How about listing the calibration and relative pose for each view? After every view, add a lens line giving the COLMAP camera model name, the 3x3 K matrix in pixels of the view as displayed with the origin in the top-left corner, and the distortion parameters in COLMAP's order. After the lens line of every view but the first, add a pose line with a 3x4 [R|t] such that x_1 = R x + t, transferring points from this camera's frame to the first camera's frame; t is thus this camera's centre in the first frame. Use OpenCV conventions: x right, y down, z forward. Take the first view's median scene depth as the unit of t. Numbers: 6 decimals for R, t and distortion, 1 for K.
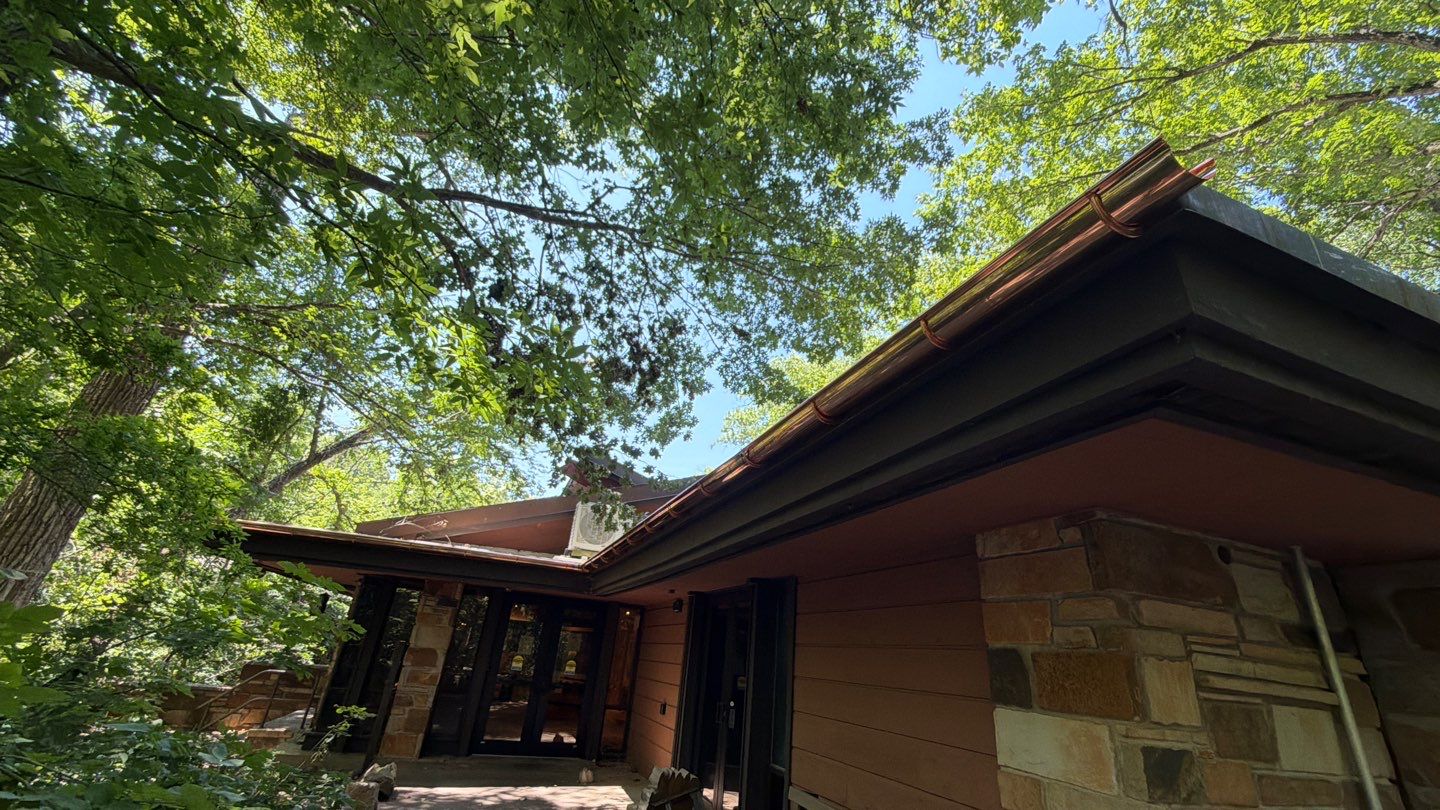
lens RADIAL K [[580.4, 0, 710.8], [0, 580.4, 408.0], [0, 0, 1]] dist [0.006712, -0.000766]
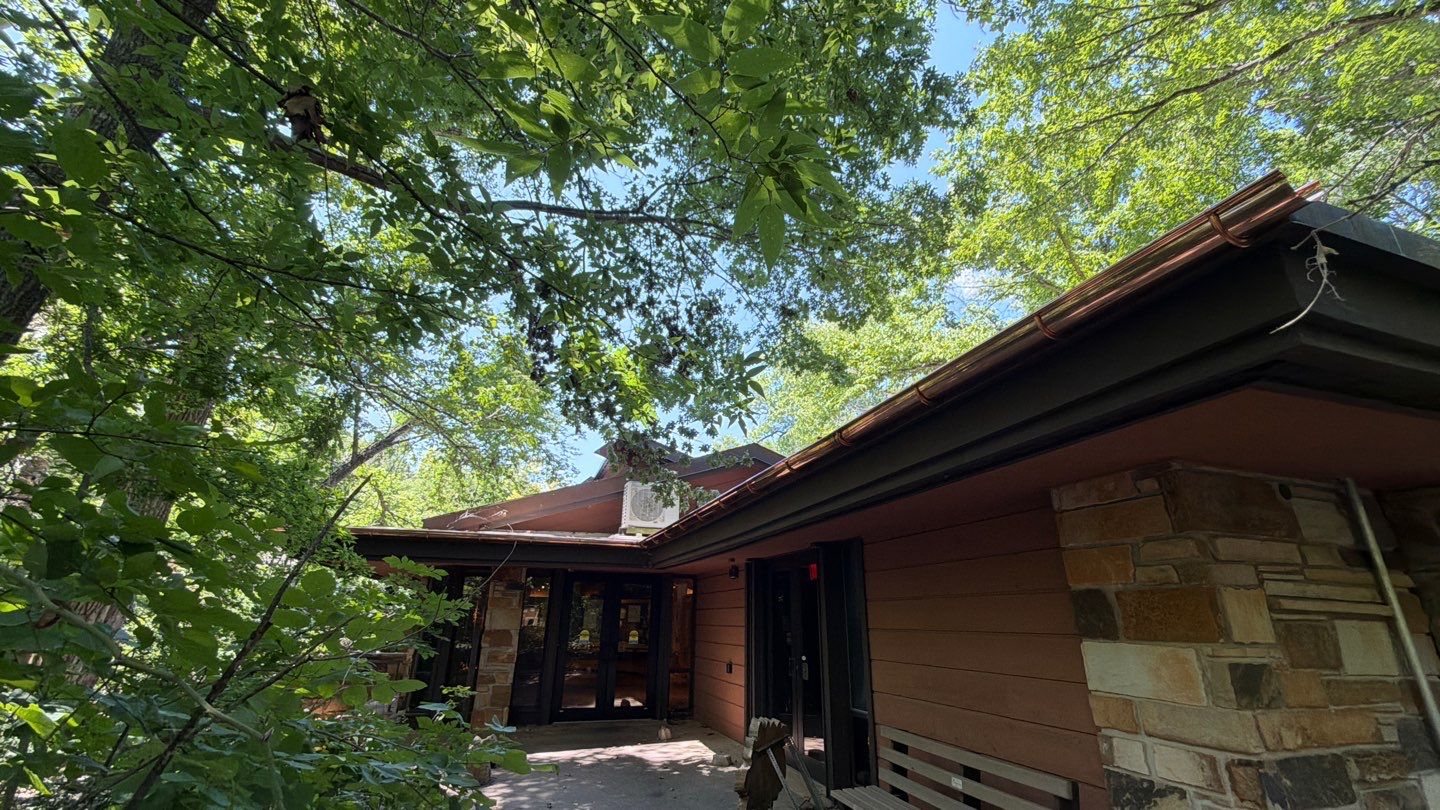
lens RADIAL K [[580.4, 0, 708.6], [0, 580.4, 408.2], [0, 0, 1]] dist [0.006712, -0.000766]
pose [[0.996566, -0.081581, -0.014133, -0.073803], [0.082255, 0.995006, 0.056540, -0.023619], [0.009450, -0.057508, 0.998300, -0.043552]]
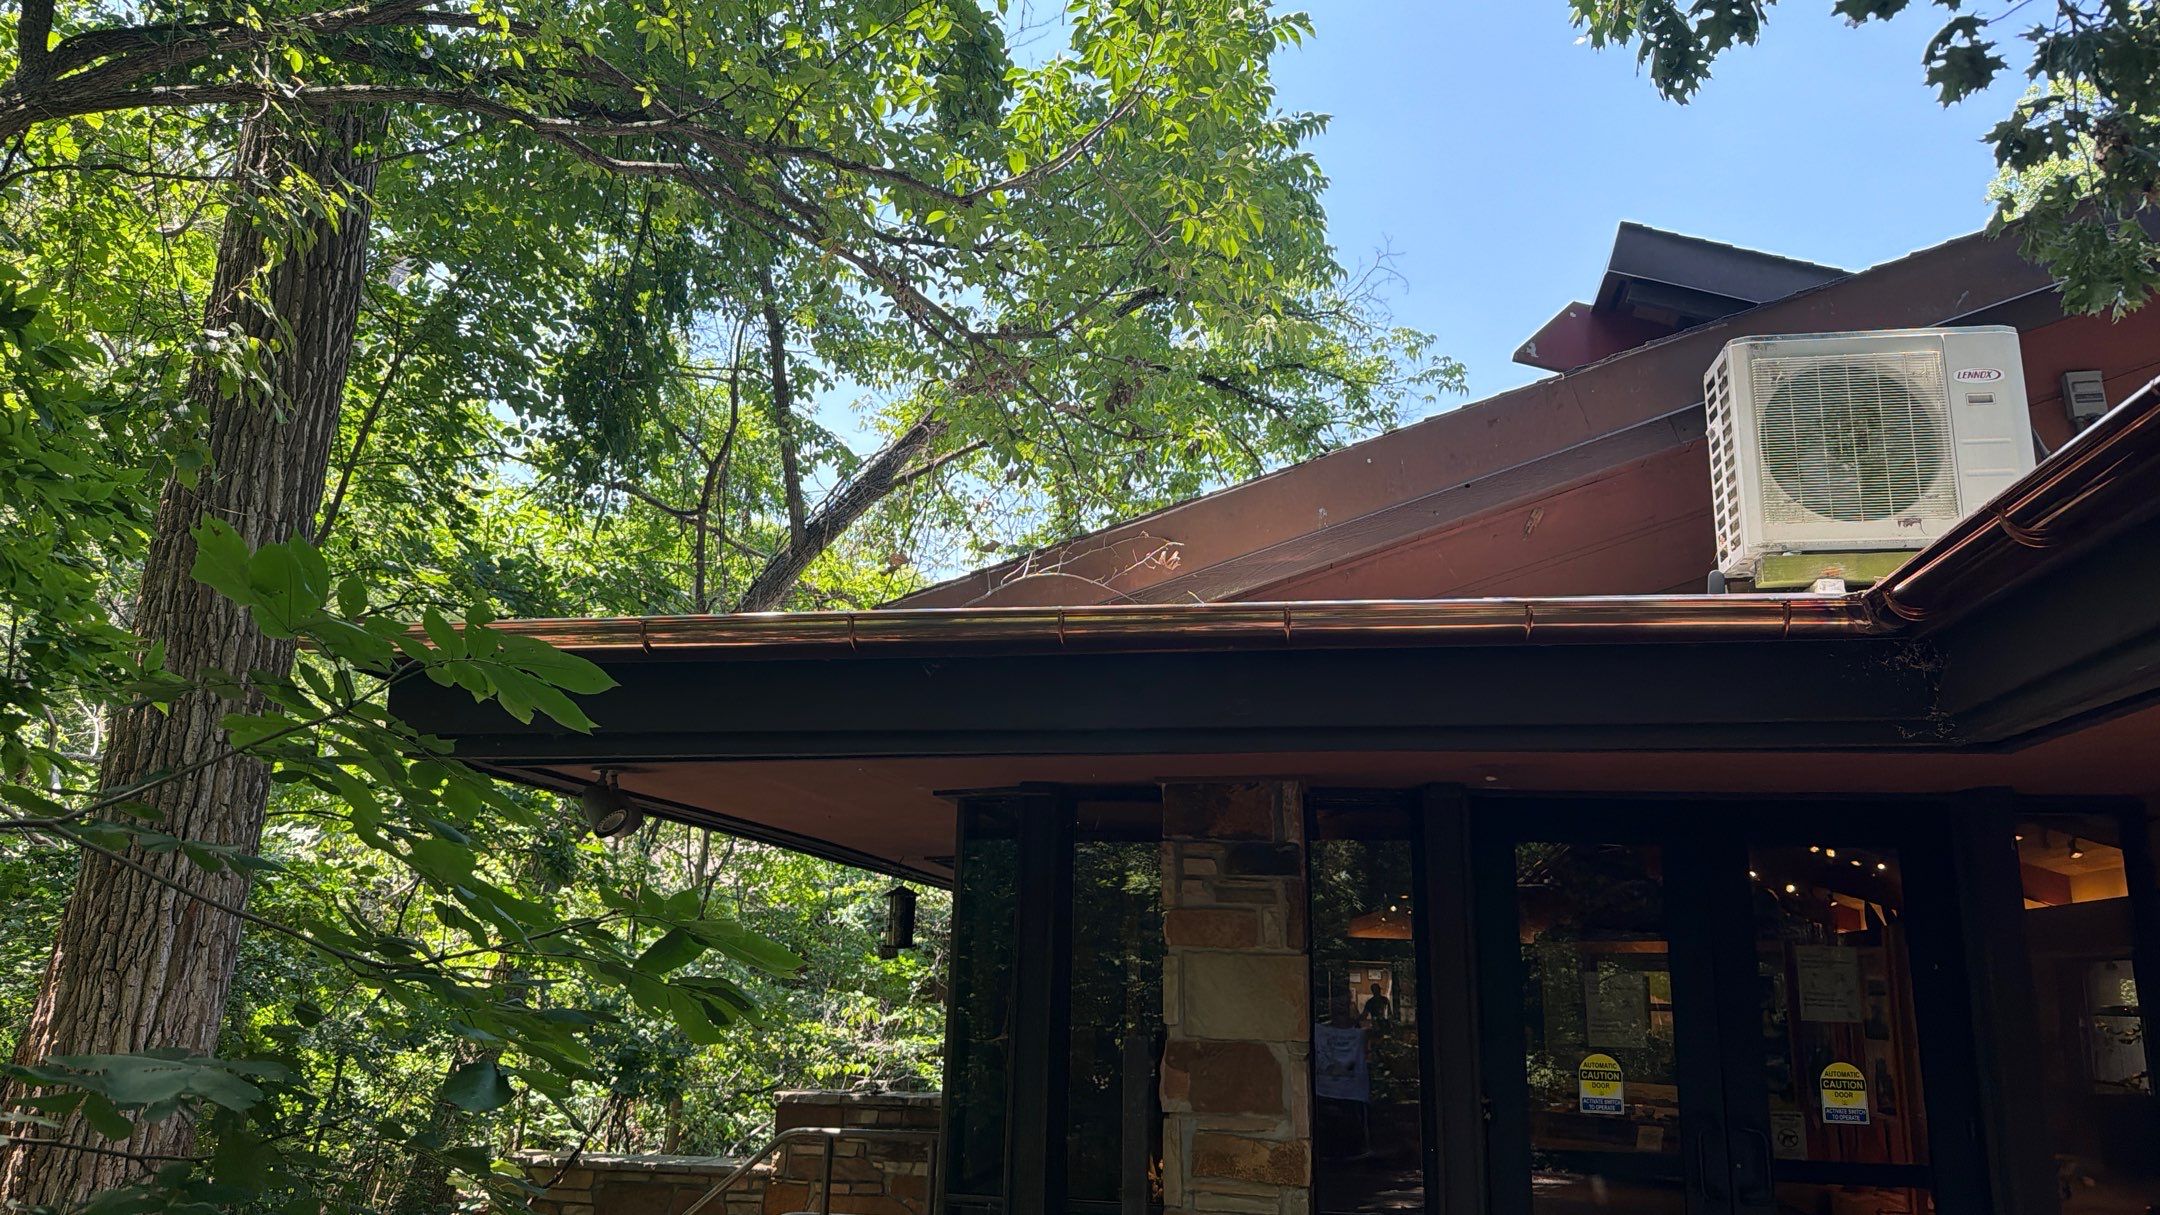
lens RADIAL K [[1500.0, 0, 1075.3], [0, 1500.0, 617.6], [0, 0, 1]] dist [0.028739, -0.019241]
pose [[0.870022, -0.178749, -0.459468, -0.262445], [0.240592, 0.967388, 0.079224, 0.204093], [0.430322, -0.179471, 0.884654, 0.521838]]
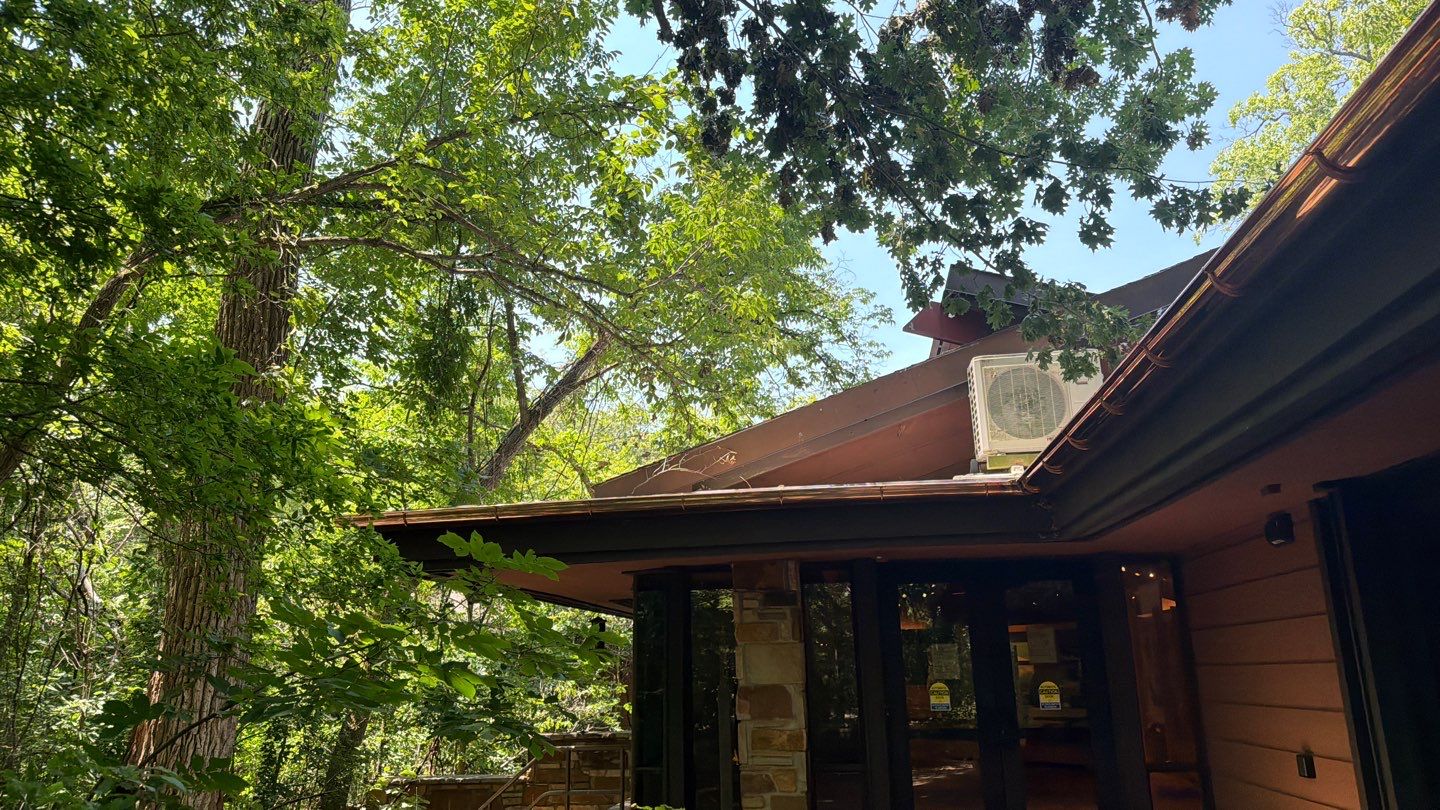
lens RADIAL K [[1000.0, 0, 709.4], [0, 1000.0, 368.7], [0, 0, 1]] dist [0.028739, -0.019241]
pose [[0.876519, -0.235841, -0.419634, -0.097853], [0.275314, 0.960712, 0.035133, 0.103597], [0.394862, -0.146327, 0.907013, 0.224720]]
